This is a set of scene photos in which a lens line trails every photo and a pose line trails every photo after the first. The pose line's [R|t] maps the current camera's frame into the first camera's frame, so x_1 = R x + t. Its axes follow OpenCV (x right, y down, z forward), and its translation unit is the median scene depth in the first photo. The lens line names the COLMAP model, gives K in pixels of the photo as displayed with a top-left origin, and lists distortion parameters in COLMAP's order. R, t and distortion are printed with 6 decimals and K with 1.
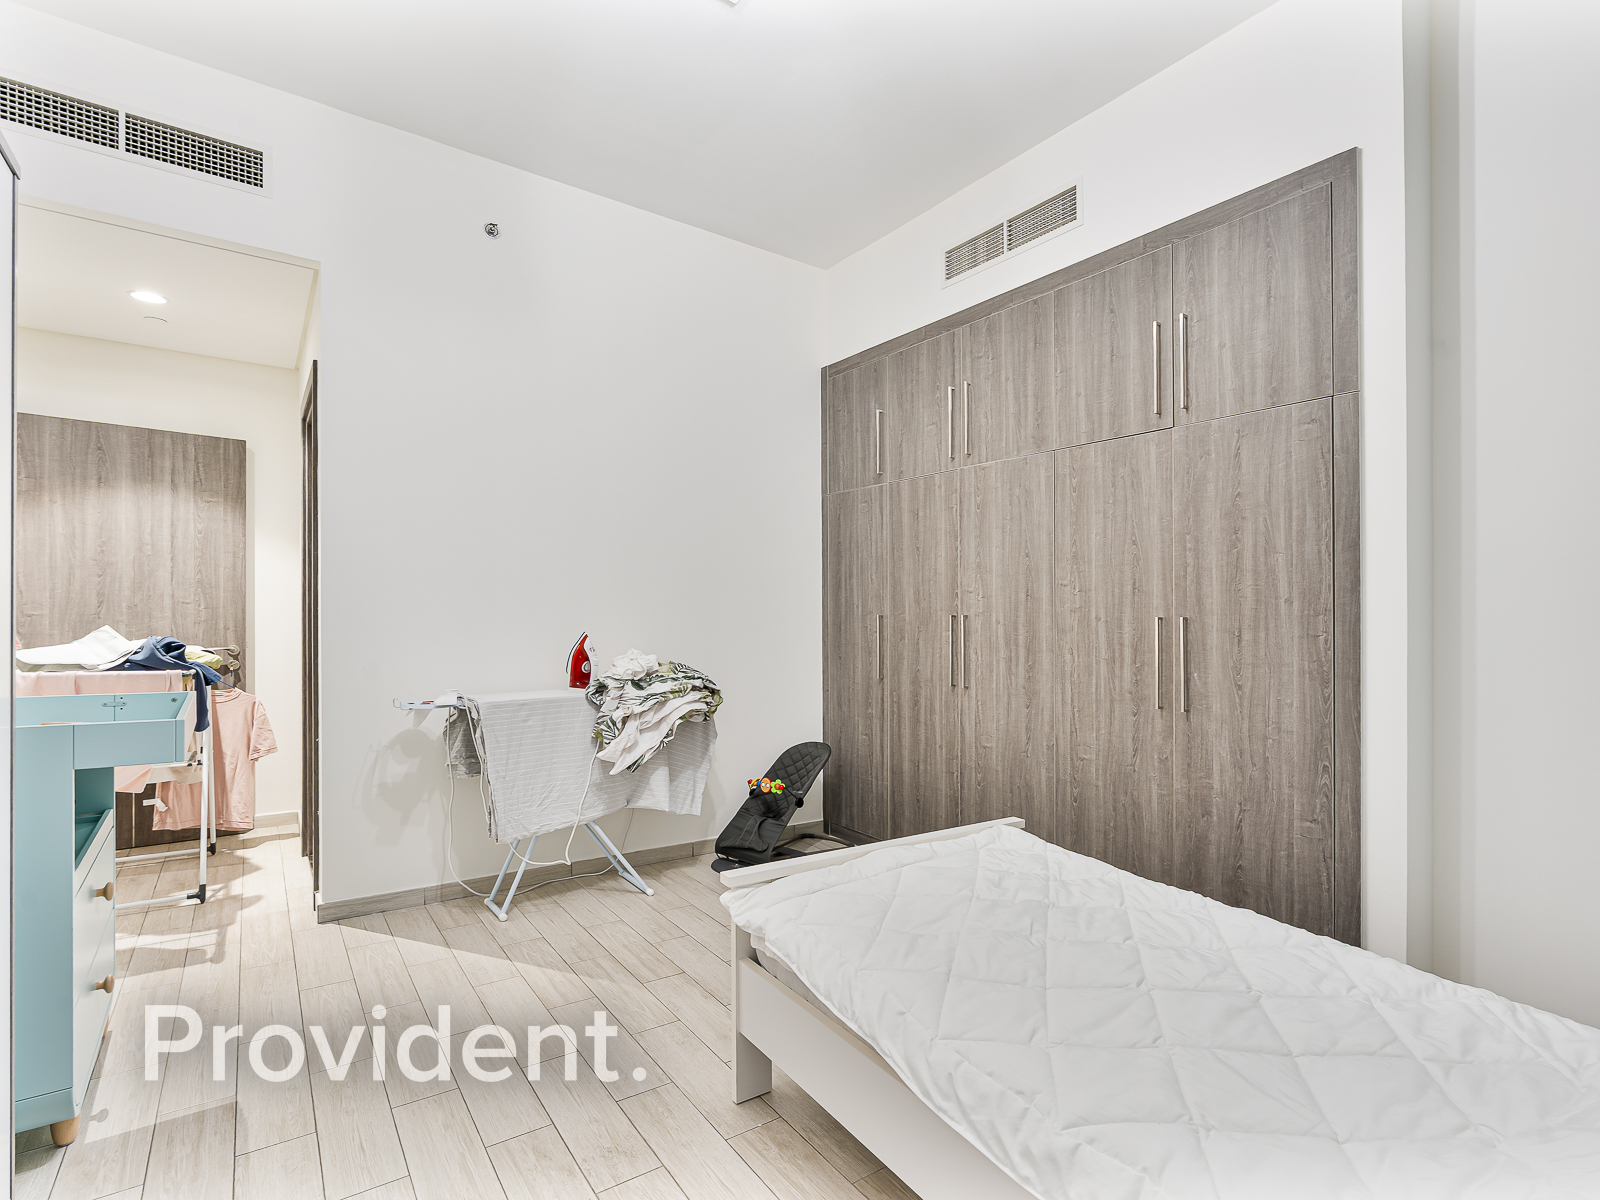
lens RADIAL K [[774.0, 0, 791.1], [0, 774.0, 603.8], [0, 0, 1]] dist [-0.001091, 0.000577]
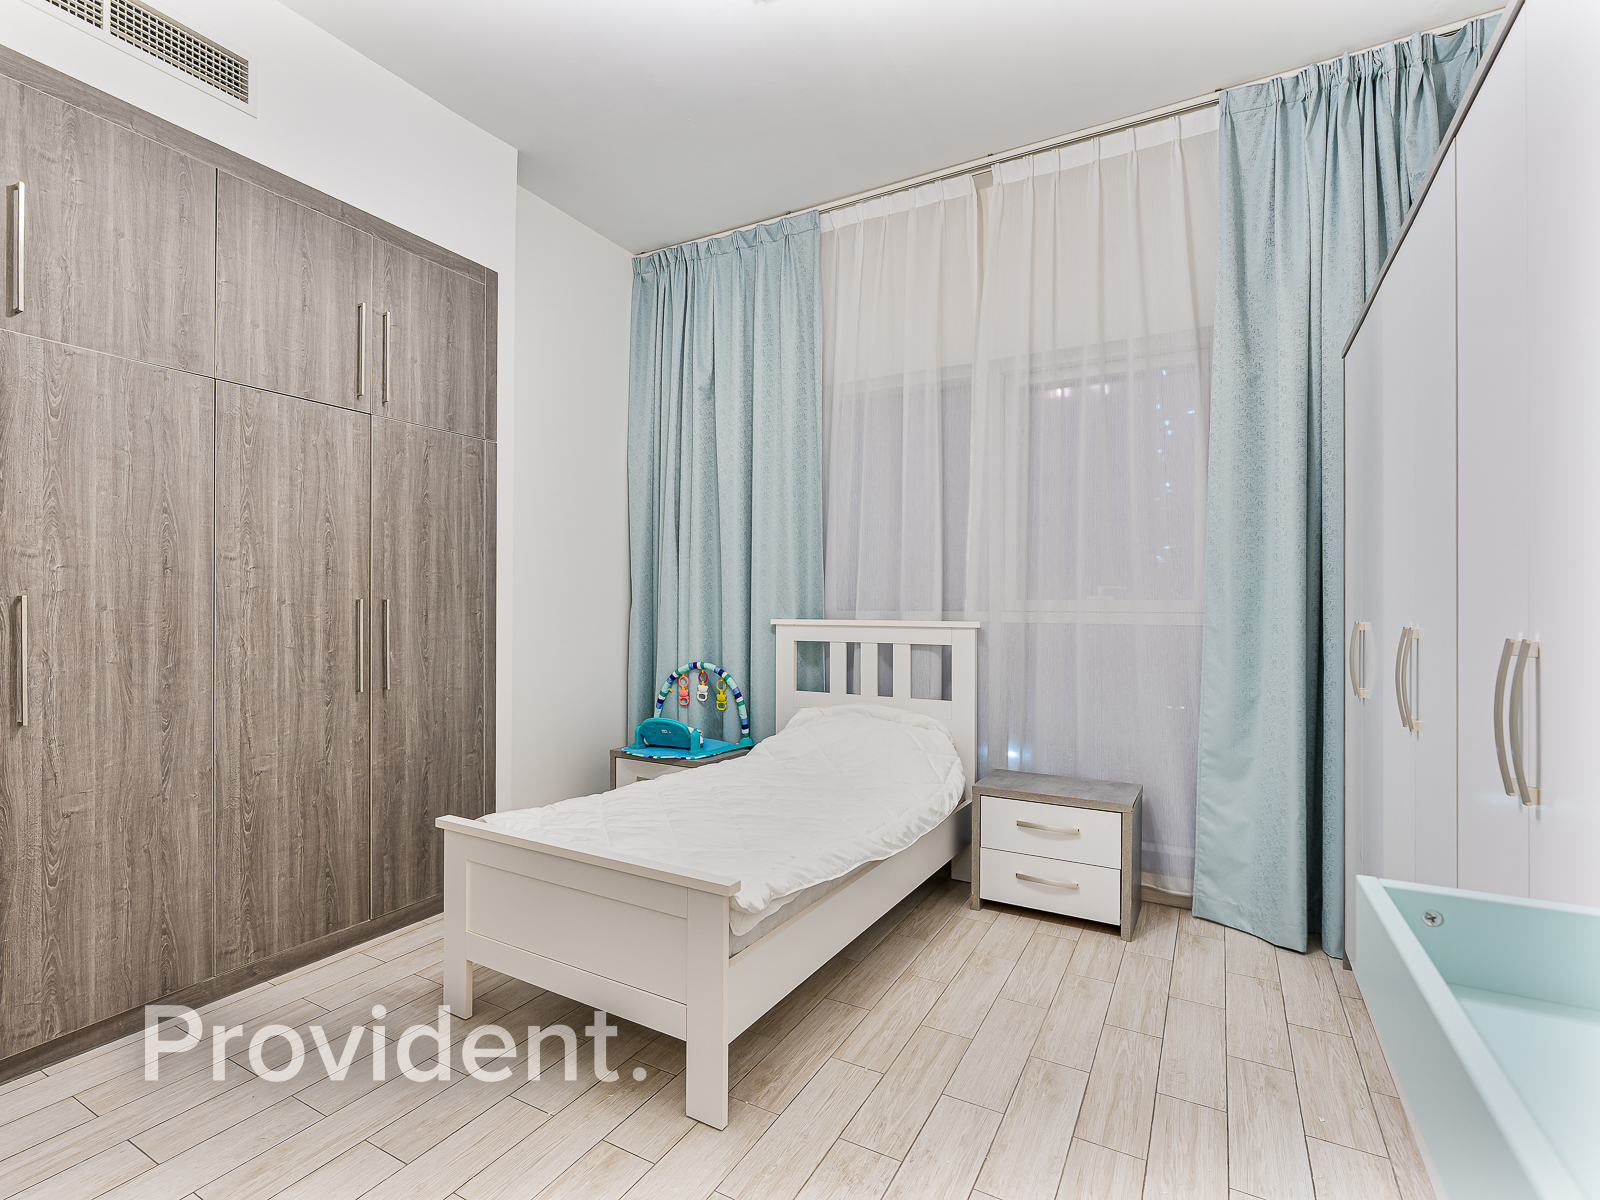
lens RADIAL K [[774.0, 0, 791.1], [0, 774.0, 603.8], [0, 0, 1]] dist [-0.001091, 0.000577]
pose [[-0.427162, 0.004855, 0.904162, -0.642560], [-0.004995, 0.999958, -0.007729, 0.026985], [-0.904161, -0.007818, -0.427120, 0.895709]]
